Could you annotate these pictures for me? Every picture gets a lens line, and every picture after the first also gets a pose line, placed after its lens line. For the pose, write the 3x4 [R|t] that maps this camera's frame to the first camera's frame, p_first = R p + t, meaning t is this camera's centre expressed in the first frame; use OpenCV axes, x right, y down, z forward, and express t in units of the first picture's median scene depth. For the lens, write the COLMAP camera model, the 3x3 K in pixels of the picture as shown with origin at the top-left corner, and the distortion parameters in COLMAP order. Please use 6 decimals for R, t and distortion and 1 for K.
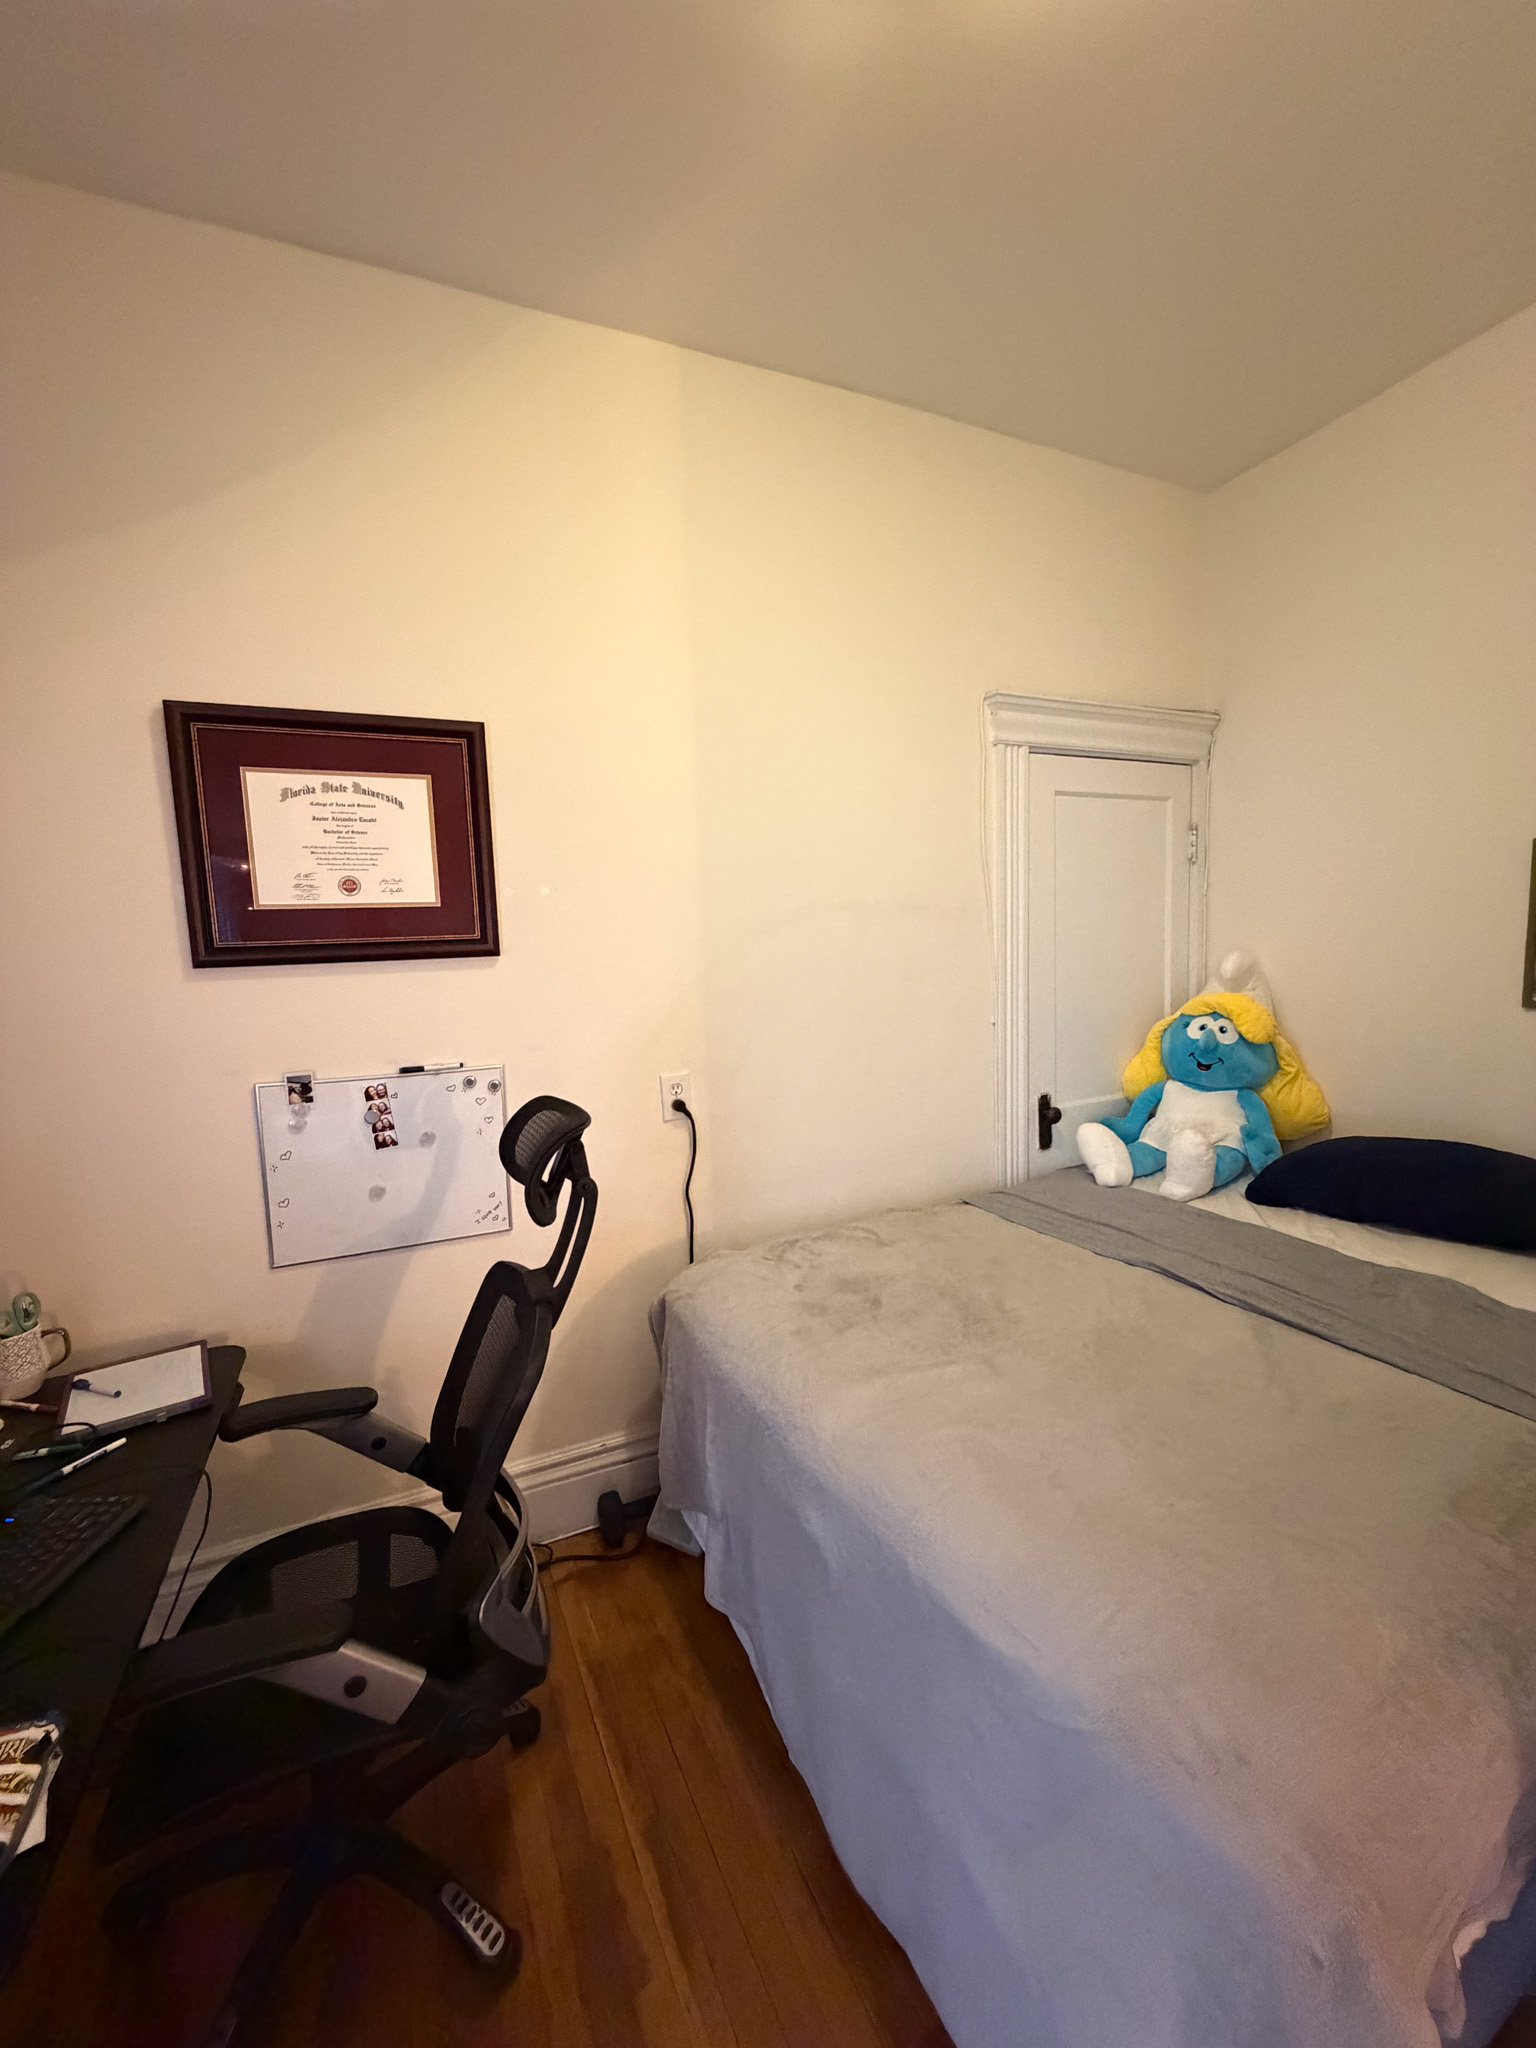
lens RADIAL K [[815.9, 0, 766.4], [0, 815.9, 1020.5], [0, 0, 1]] dist [-0.000118, 0.000162]
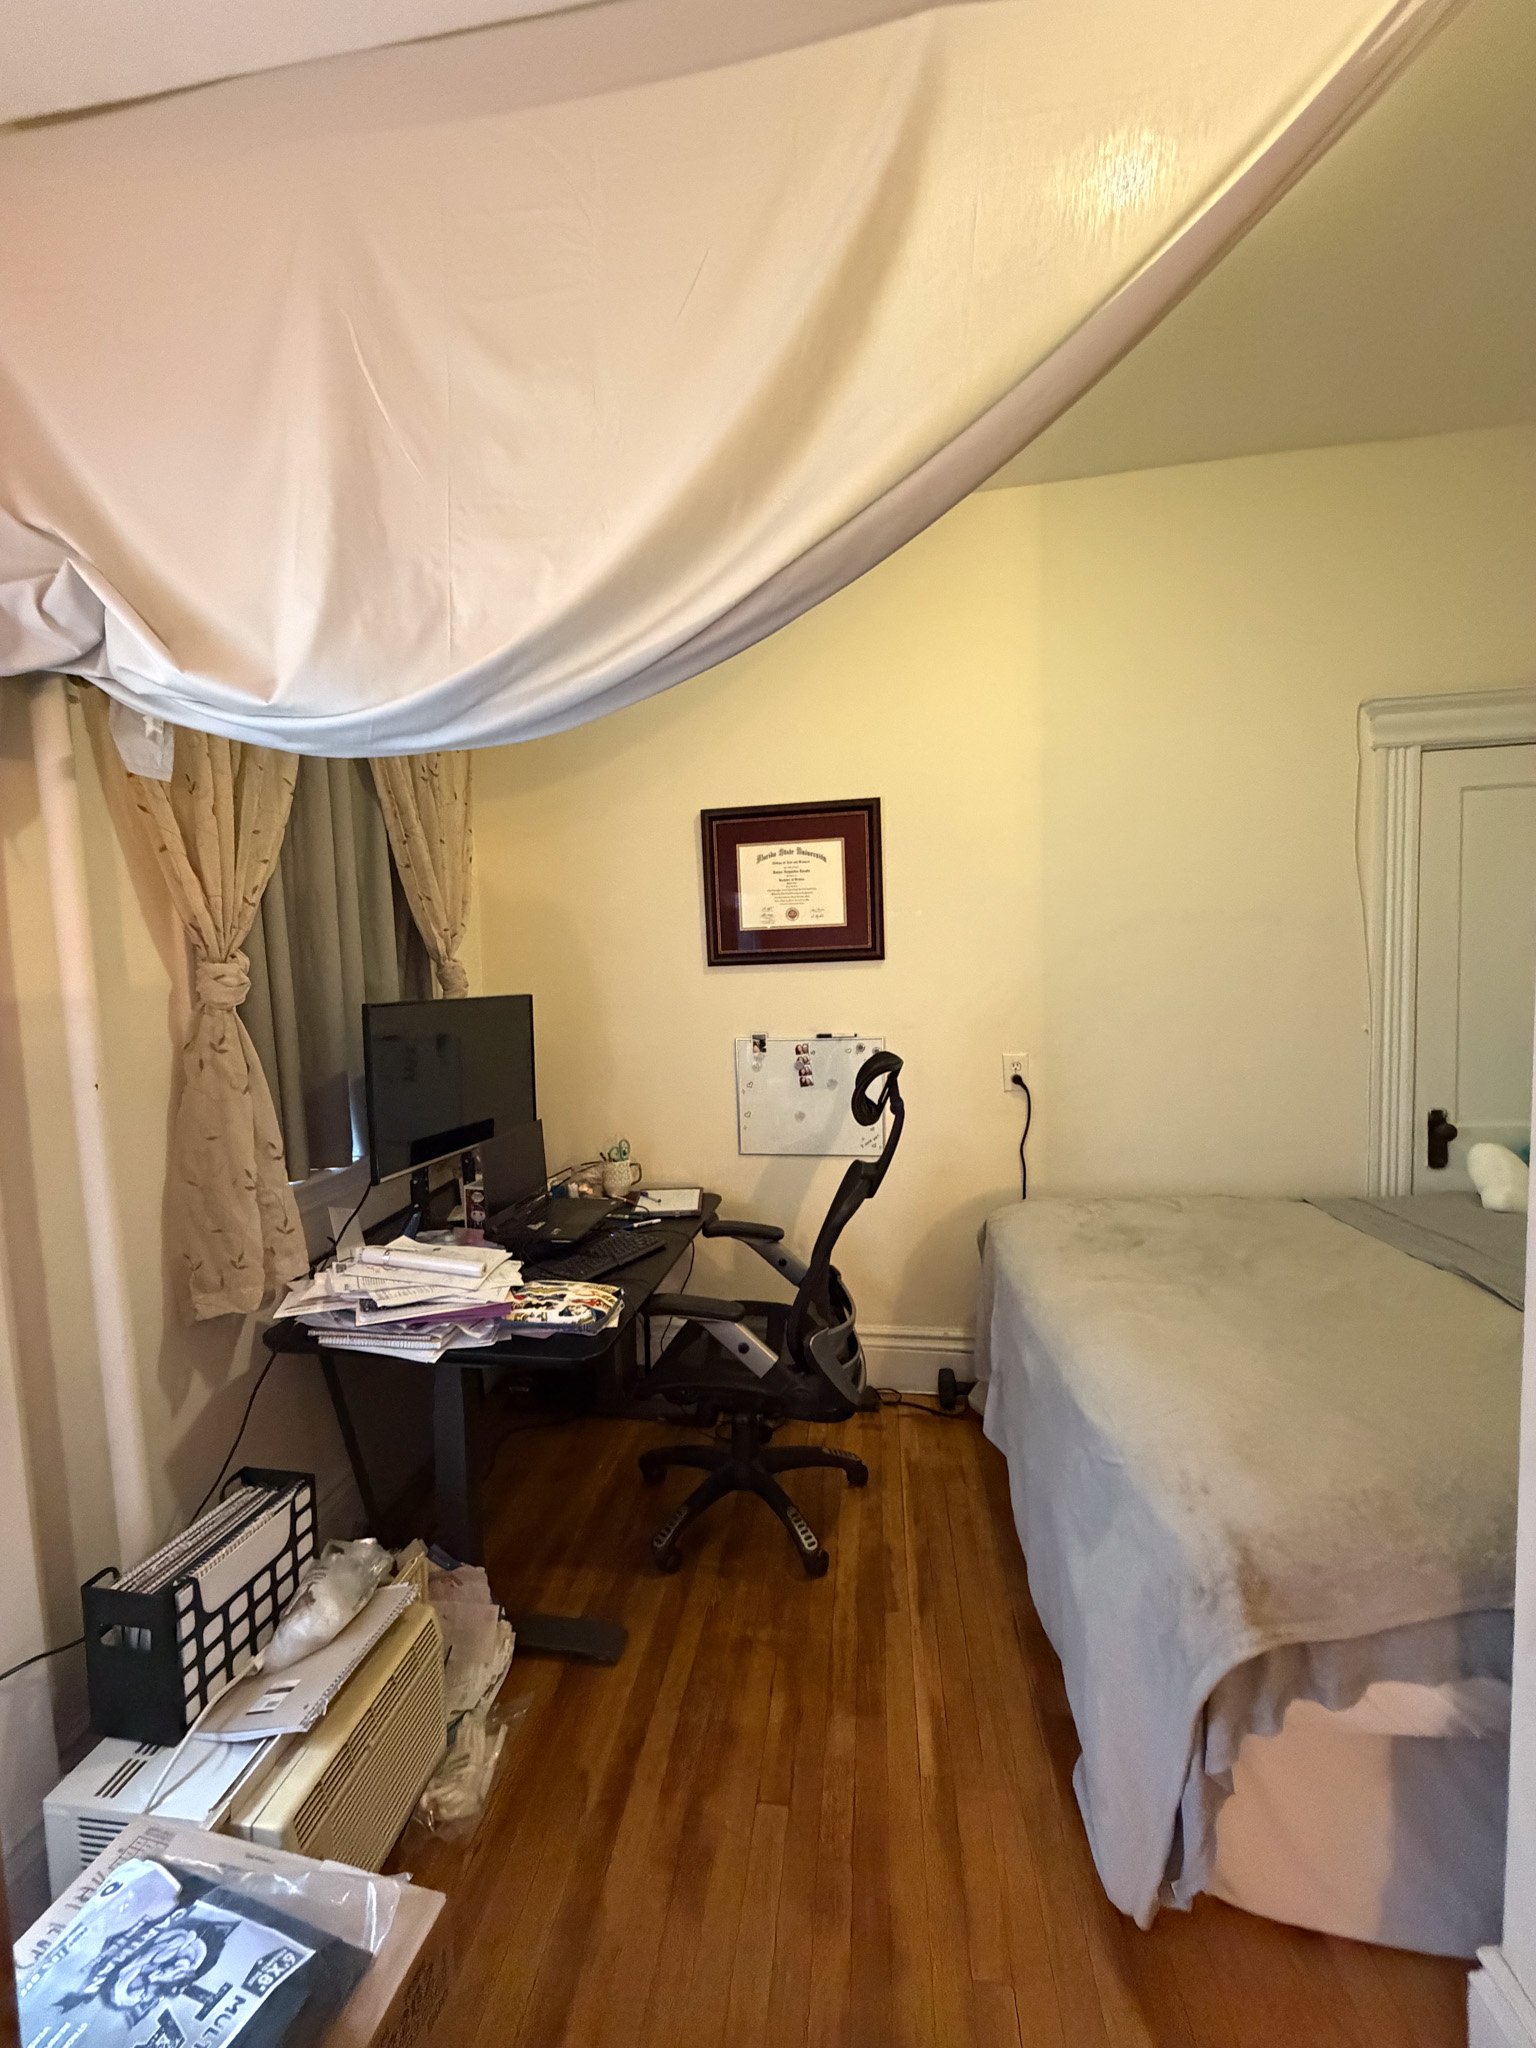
lens RADIAL K [[815.9, 0, 766.4], [0, 815.9, 1020.5], [0, 0, 1]] dist [-0.000118, 0.000162]
pose [[0.834921, 0.043523, -0.548645, 0.306195], [-0.048784, 0.998797, 0.004994, 0.031237], [0.548203, 0.022595, 0.836040, -0.316713]]
